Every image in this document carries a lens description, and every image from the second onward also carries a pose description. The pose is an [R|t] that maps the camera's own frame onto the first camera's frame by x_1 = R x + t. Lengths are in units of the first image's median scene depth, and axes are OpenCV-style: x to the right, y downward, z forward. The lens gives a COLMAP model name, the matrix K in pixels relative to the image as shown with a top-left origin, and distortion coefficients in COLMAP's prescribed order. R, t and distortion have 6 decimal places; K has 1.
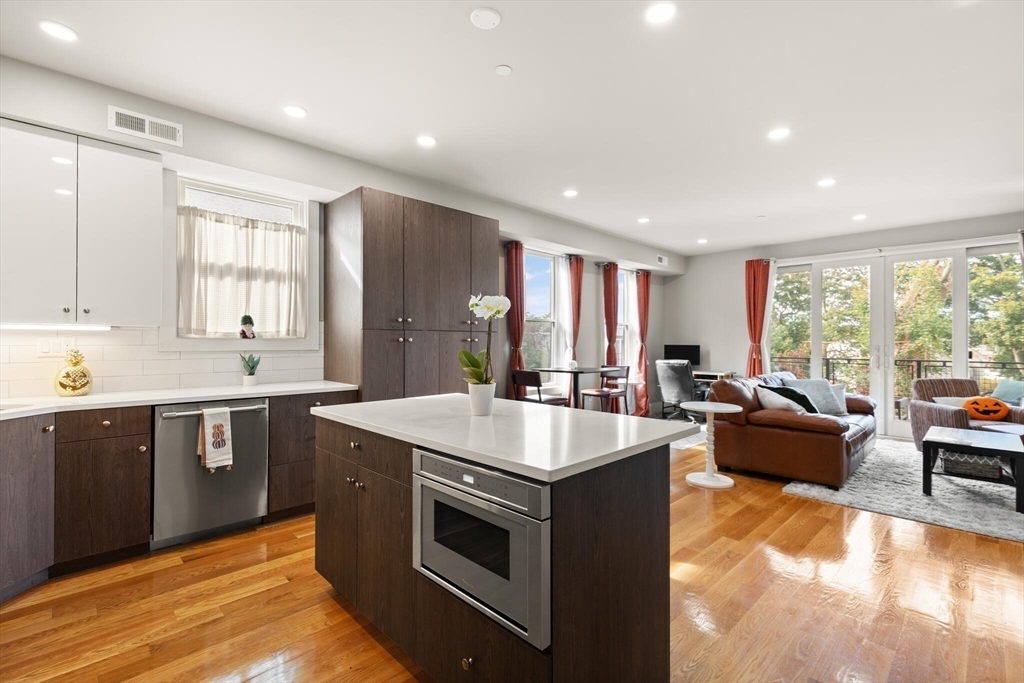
lens RADIAL K [[464.3, 0, 503.1], [0, 464.3, 336.9], [0, 0, 1]] dist [0.008085, -0.001525]
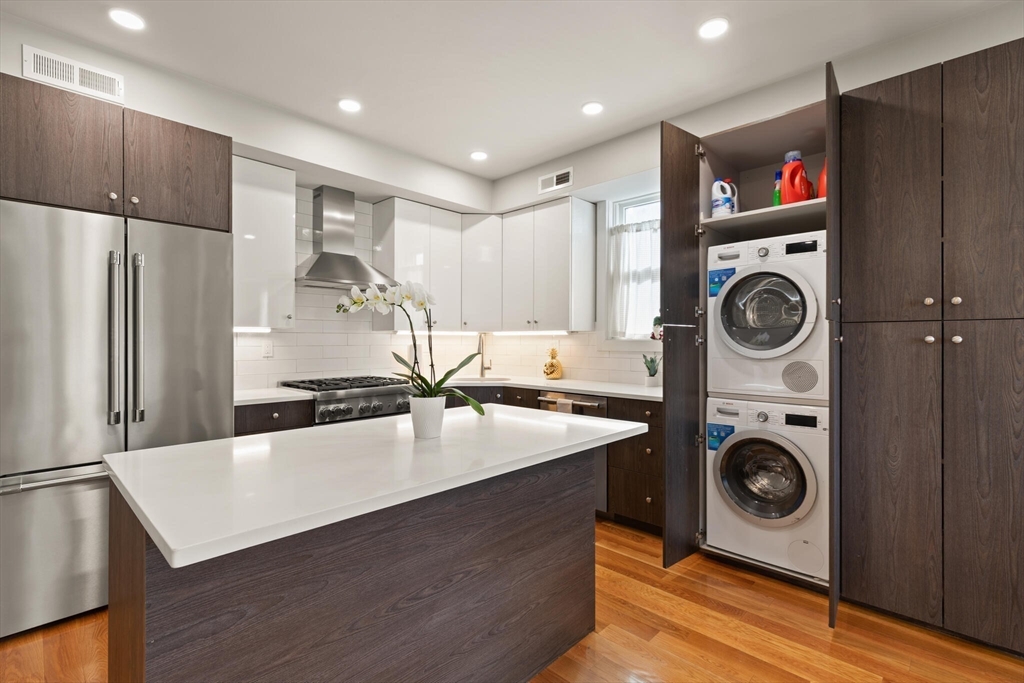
lens RADIAL K [[464.3, 0, 512.6], [0, 464.3, 341.6], [0, 0, 1]] dist [0.008085, -0.001525]
pose [[0.037360, -0.004337, -0.999292, 0.470297], [0.005907, 0.999974, -0.004119, 0.010271], [0.999284, -0.005749, 0.037384, 0.705332]]
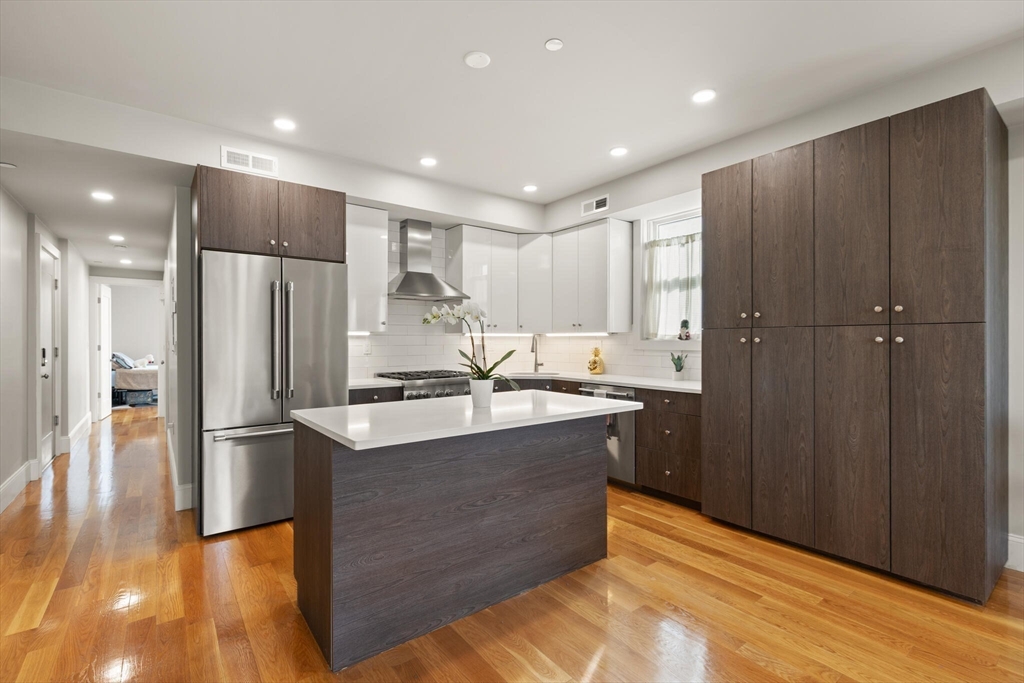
lens RADIAL K [[464.3, 0, 509.6], [0, 464.3, 341.4], [0, 0, 1]] dist [0.008085, -0.001525]
pose [[-0.117740, -0.004220, -0.993036, 0.695804], [0.007630, 0.999958, -0.005154, 0.009948], [0.993015, -0.008184, -0.117703, 0.764137]]
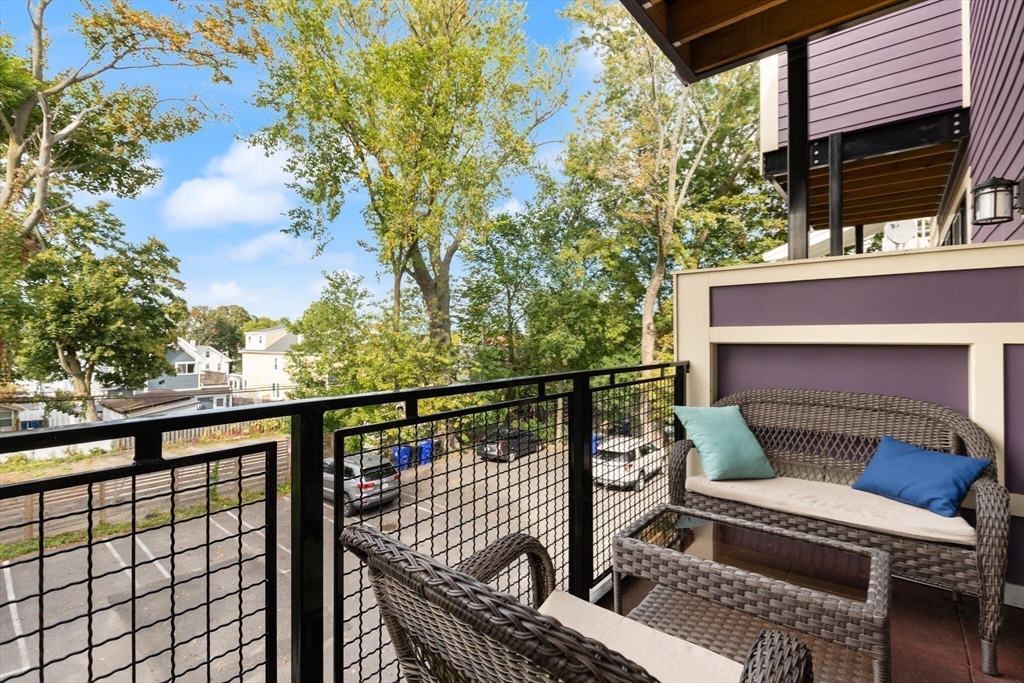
lens RADIAL K [[464.3, 0, 513.1], [0, 464.3, 337.9], [0, 0, 1]] dist [0.008085, -0.001525]
pose [[-0.106096, -0.000304, 0.994356, 1.219946], [-0.012236, 0.999925, -0.001000, 0.060551], [-0.994281, -0.012273, -0.106091, 2.082533]]
